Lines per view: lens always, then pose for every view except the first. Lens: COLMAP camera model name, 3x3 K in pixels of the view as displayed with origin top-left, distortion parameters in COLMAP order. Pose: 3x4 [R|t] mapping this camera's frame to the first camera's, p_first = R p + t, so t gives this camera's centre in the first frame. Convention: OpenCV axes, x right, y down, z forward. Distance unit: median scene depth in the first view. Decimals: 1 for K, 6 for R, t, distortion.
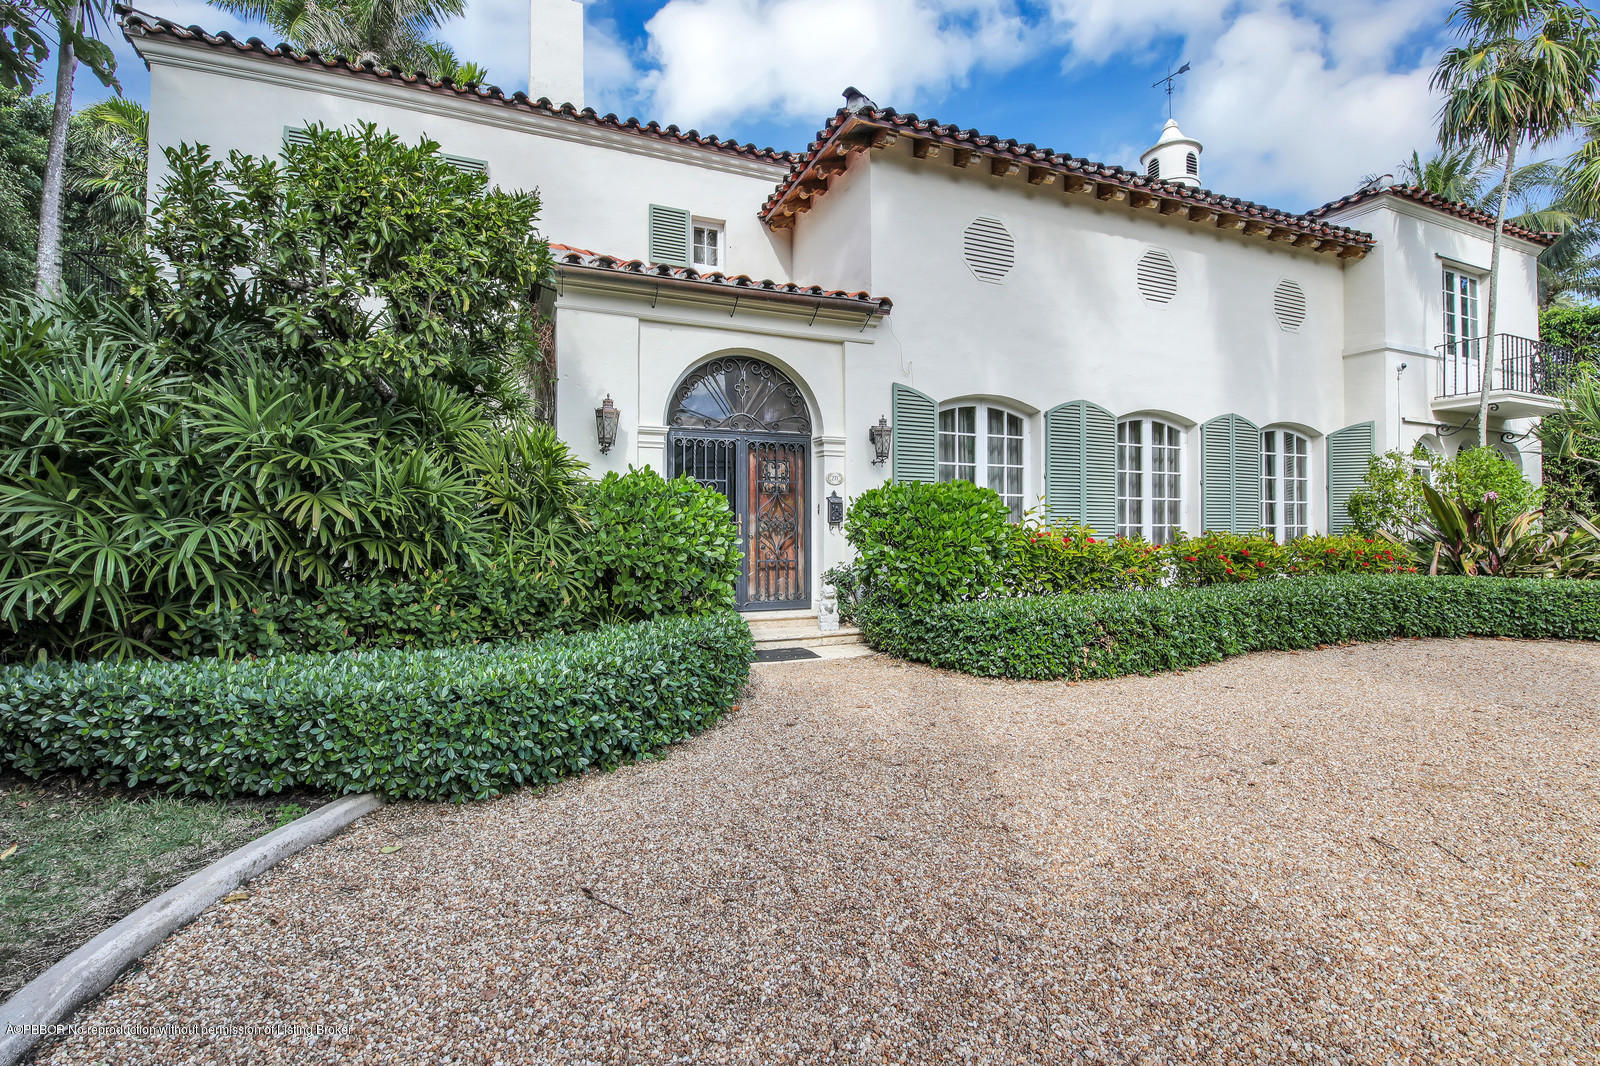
lens RADIAL K [[712.0, 0, 796.3], [0, 712.0, 534.6], [0, 0, 1]] dist [-0.011012, -0.002110]
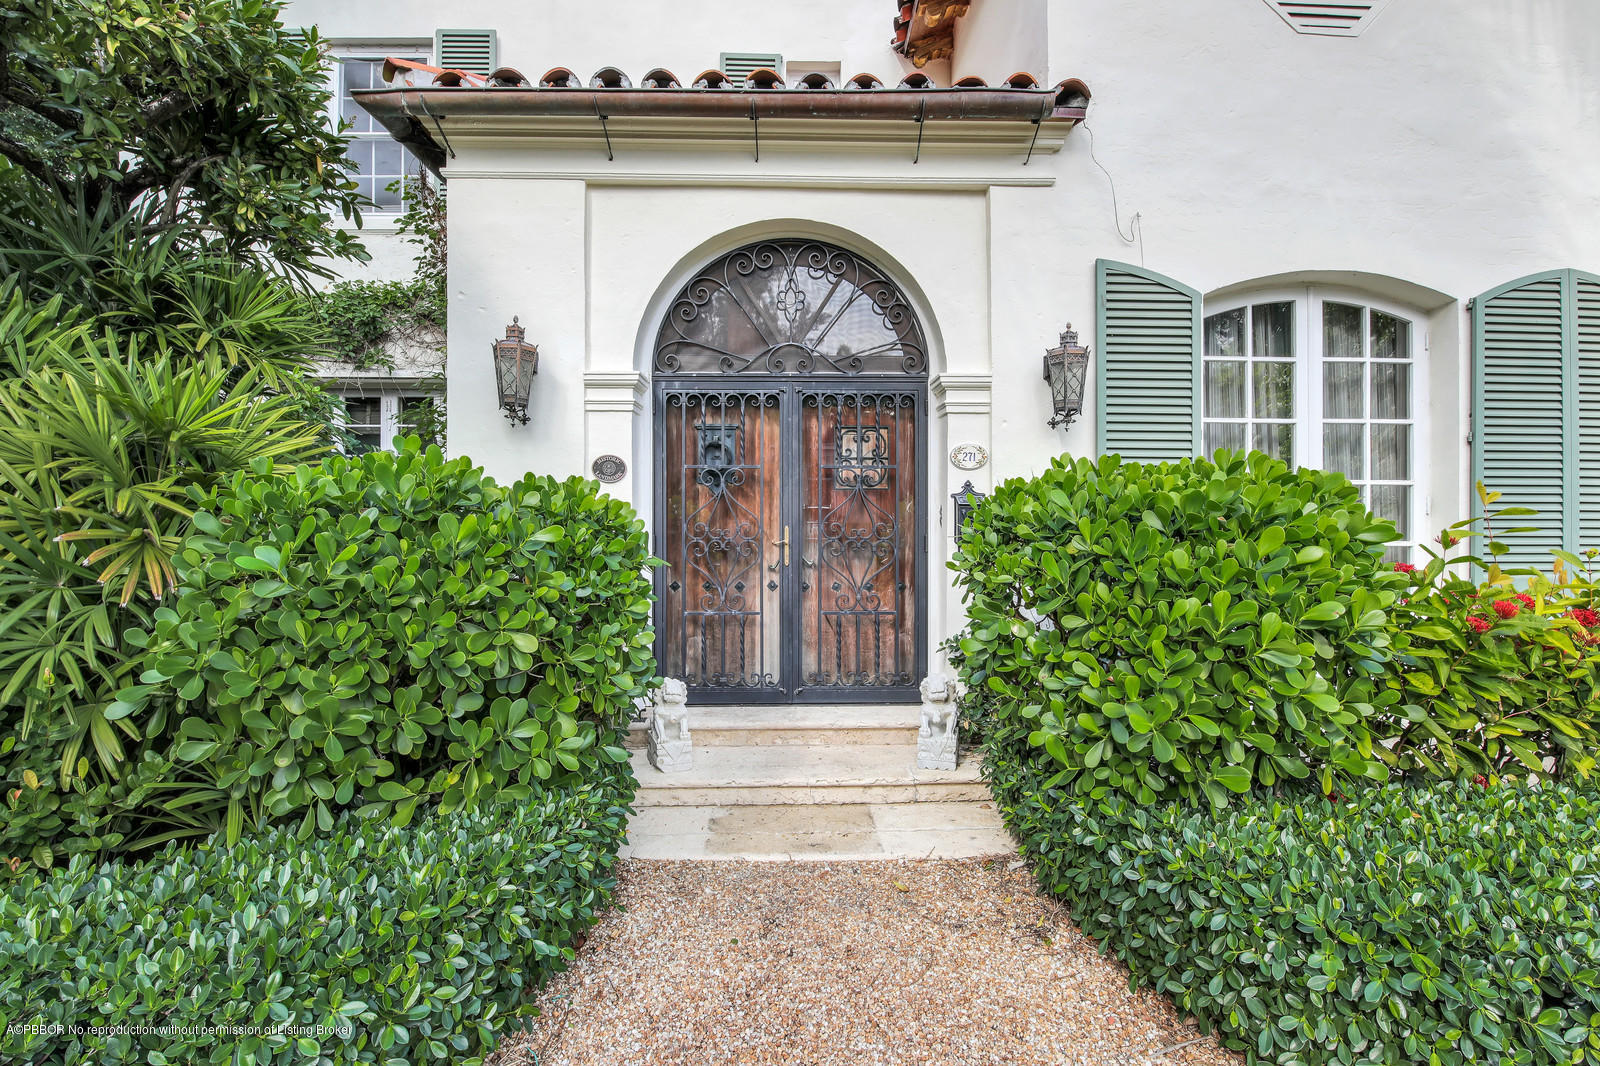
lens RADIAL K [[712.0, 0, 805.8], [0, 712.0, 522.7], [0, 0, 1]] dist [-0.011012, -0.002110]
pose [[0.932944, 0.005038, -0.359986, 0.128673], [-0.002873, 0.999974, 0.006549, -0.034217], [0.360010, -0.005075, 0.932935, 0.477619]]
